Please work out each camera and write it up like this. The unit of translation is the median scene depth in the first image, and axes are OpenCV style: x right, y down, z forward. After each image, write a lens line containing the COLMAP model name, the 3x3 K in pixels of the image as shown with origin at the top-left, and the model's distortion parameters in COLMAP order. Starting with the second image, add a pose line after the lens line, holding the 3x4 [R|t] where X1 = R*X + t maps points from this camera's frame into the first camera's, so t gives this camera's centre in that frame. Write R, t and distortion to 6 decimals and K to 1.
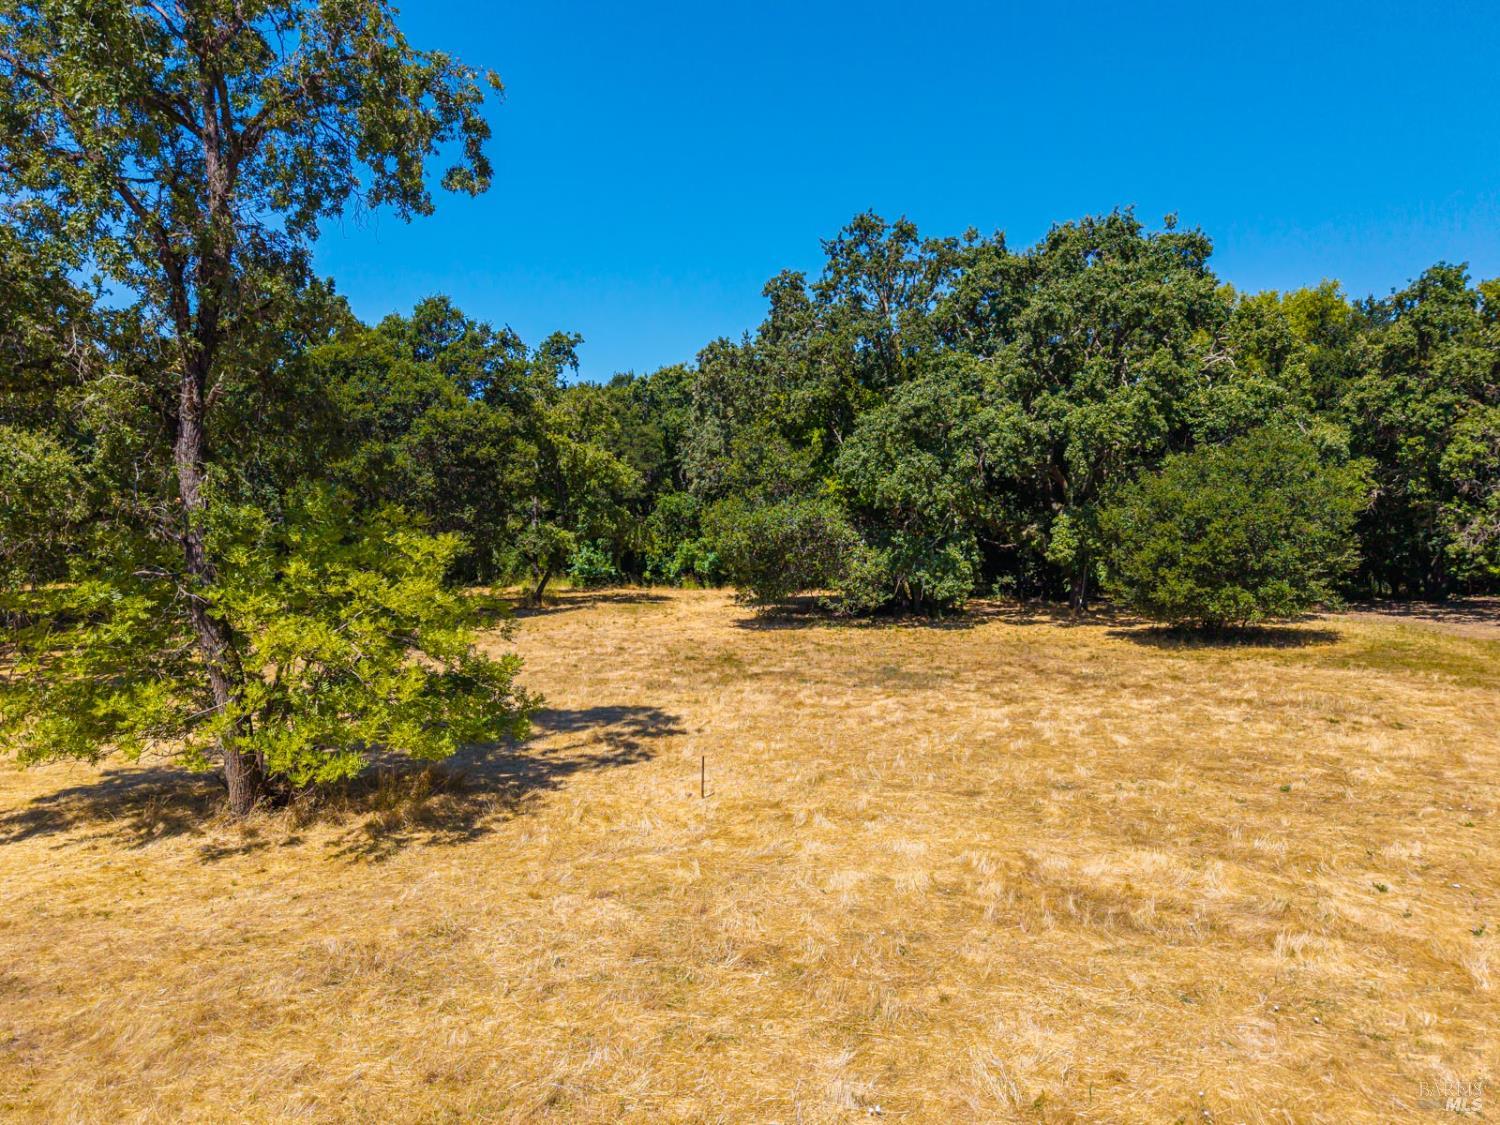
lens RADIAL K [[1031.1, 0, 751.9], [0, 1031.1, 559.0], [0, 0, 1]] dist [0.093513, -0.051525]
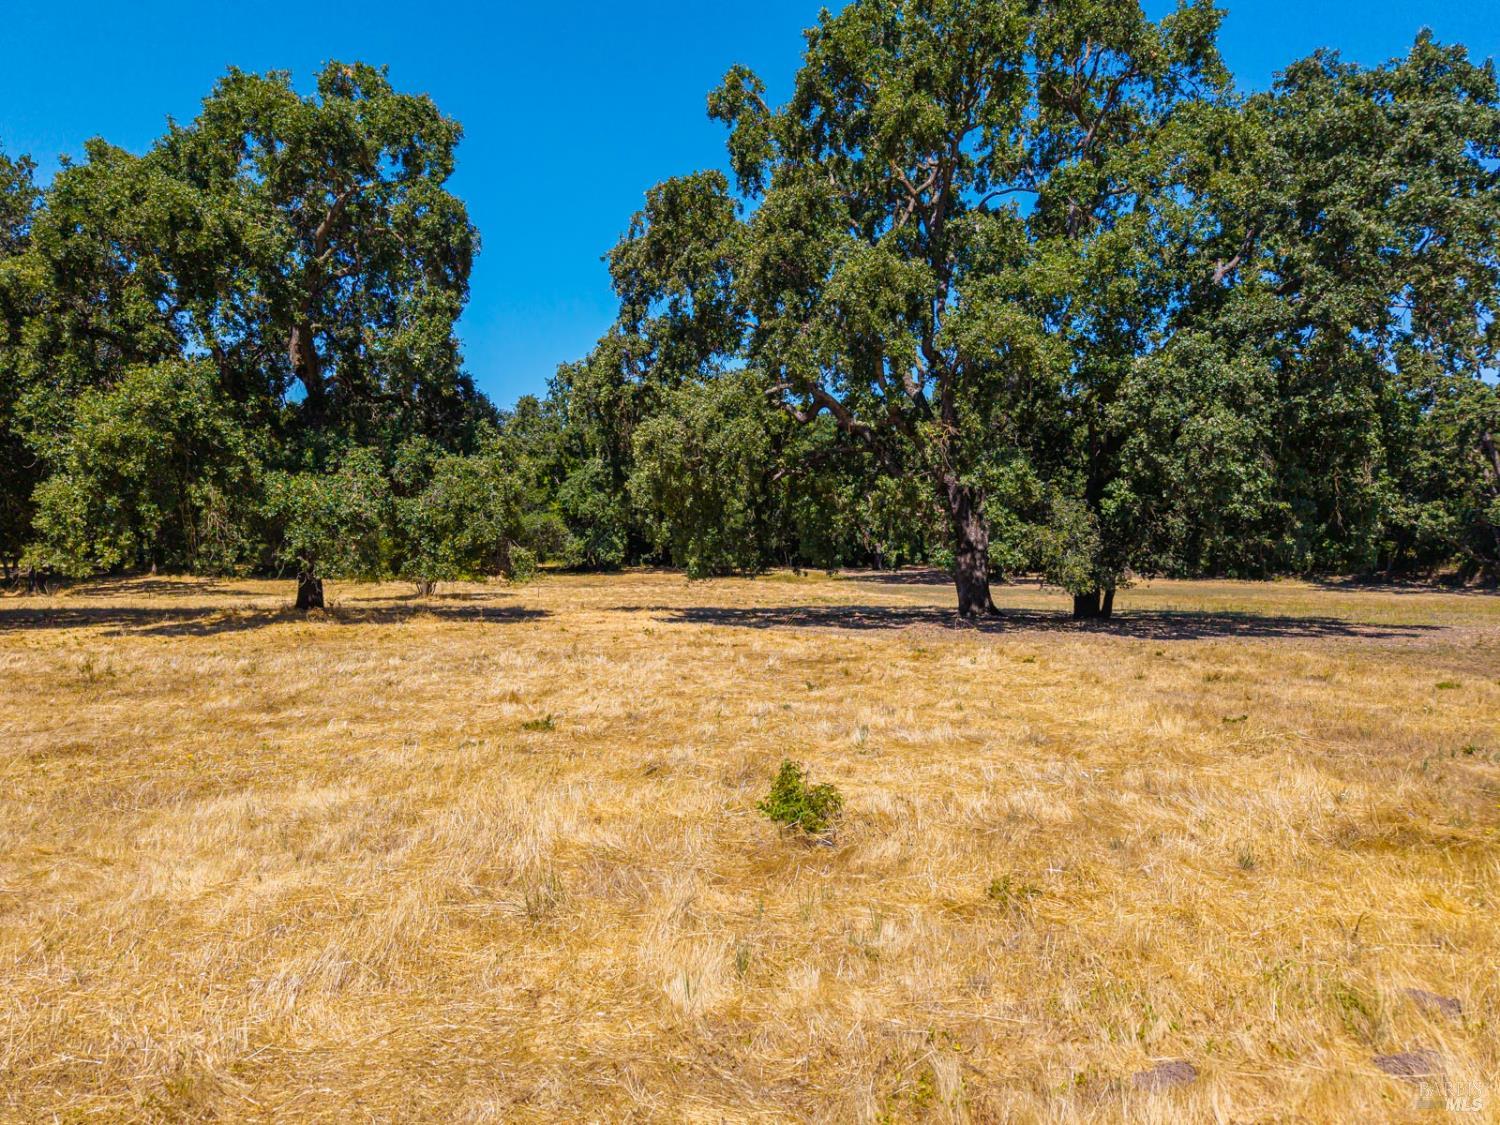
lens RADIAL K [[1031.1, 0, 751.2], [0, 1031.1, 566.1], [0, 0, 1]] dist [0.093513, -0.051525]
pose [[0.952109, -0.007021, 0.305677, -0.183671], [0.004761, 0.999956, 0.008137, 0.032827], [-0.305721, -0.006292, 0.952100, -1.085676]]
